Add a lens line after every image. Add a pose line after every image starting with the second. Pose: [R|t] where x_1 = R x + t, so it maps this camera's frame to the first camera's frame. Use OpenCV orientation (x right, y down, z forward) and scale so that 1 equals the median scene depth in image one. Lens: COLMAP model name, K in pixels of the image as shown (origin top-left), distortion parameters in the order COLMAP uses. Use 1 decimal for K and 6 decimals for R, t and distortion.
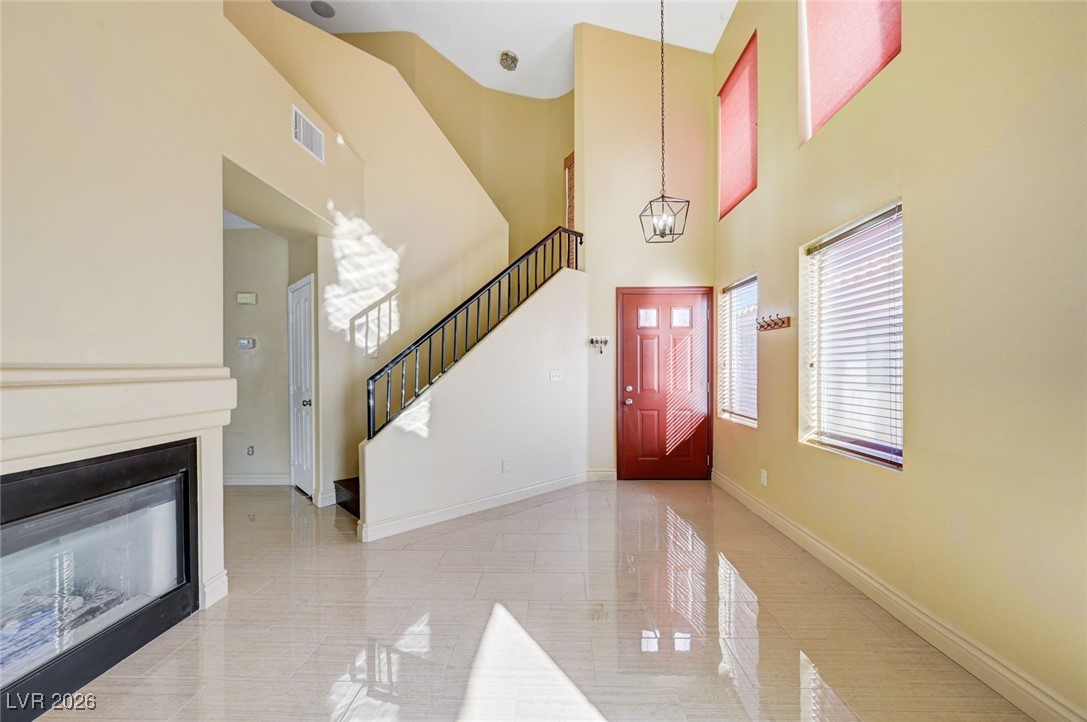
lens RADIAL K [[437.8, 0, 559.9], [0, 437.8, 364.5], [0, 0, 1]] dist [0.000792, -0.000027]
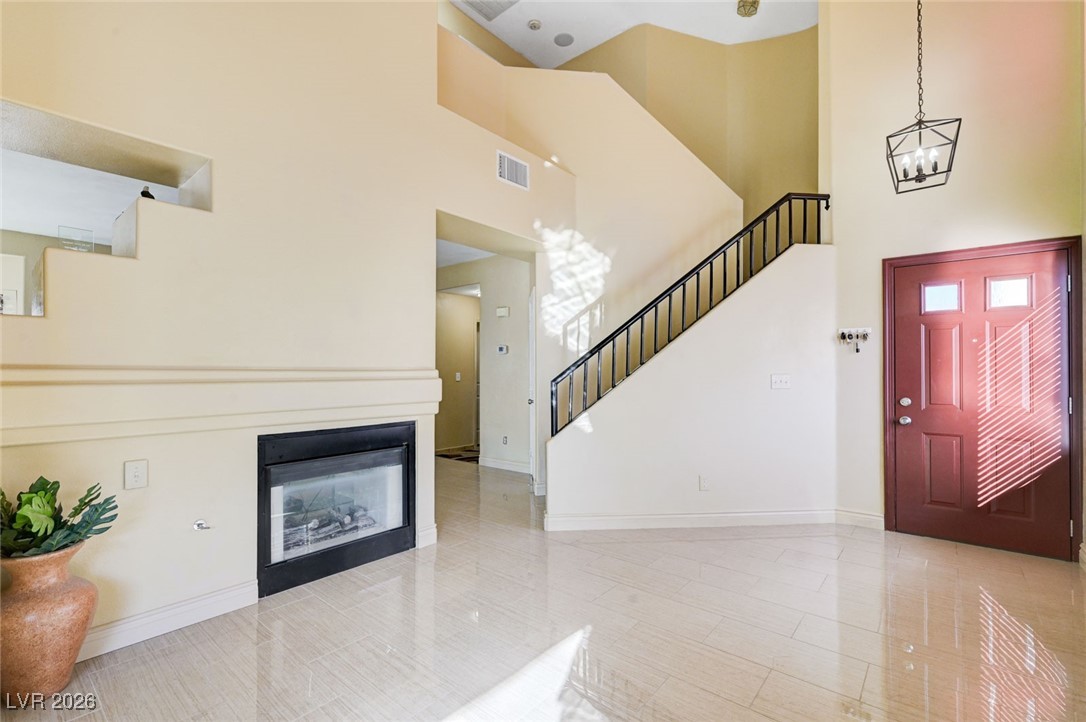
lens RADIAL K [[497.3, 0, 543.0], [0, 497.3, 361.0], [0, 0, 1]] dist [-0.001552, -0.000062]
pose [[0.775569, -0.008187, -0.631210, 0.246875], [0.000897, 0.999929, -0.011867, -0.000913], [0.631262, 0.008637, 0.775521, 0.025263]]
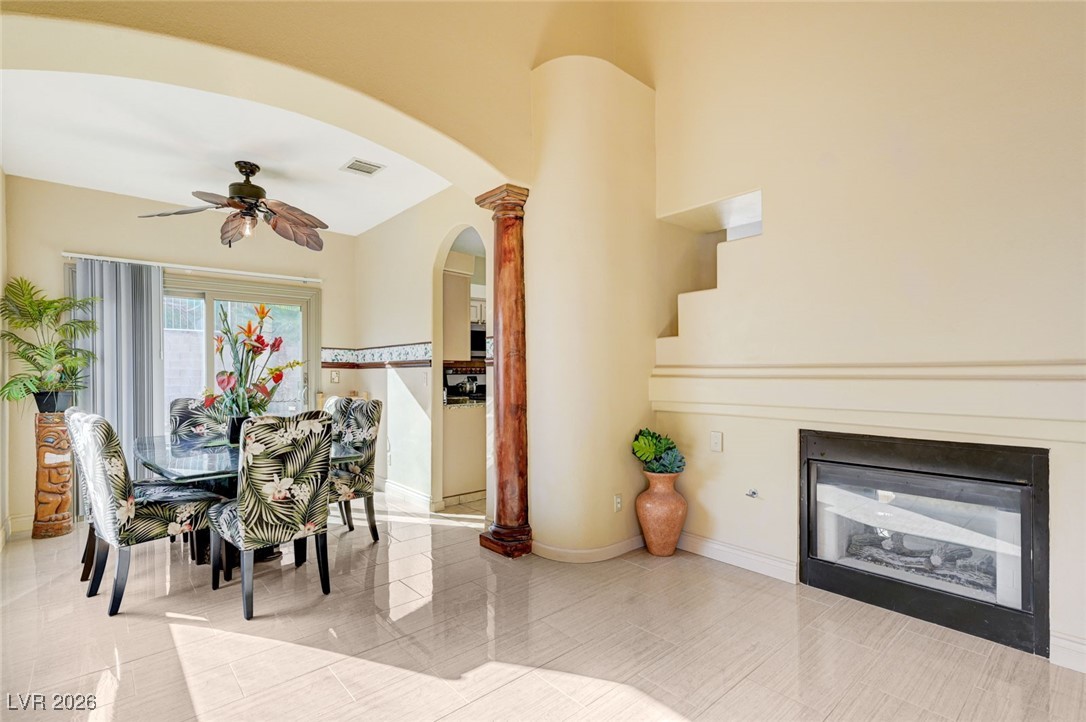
lens RADIAL K [[510.4, 0, 545.3], [0, 510.4, 380.6], [0, 0, 1]] dist [0.001992, 0.000182]
pose [[-0.748600, 0.023992, -0.662588, 0.270918], [0.012889, 0.999683, 0.021636, 0.002624], [0.662897, 0.007657, -0.748671, 0.582809]]
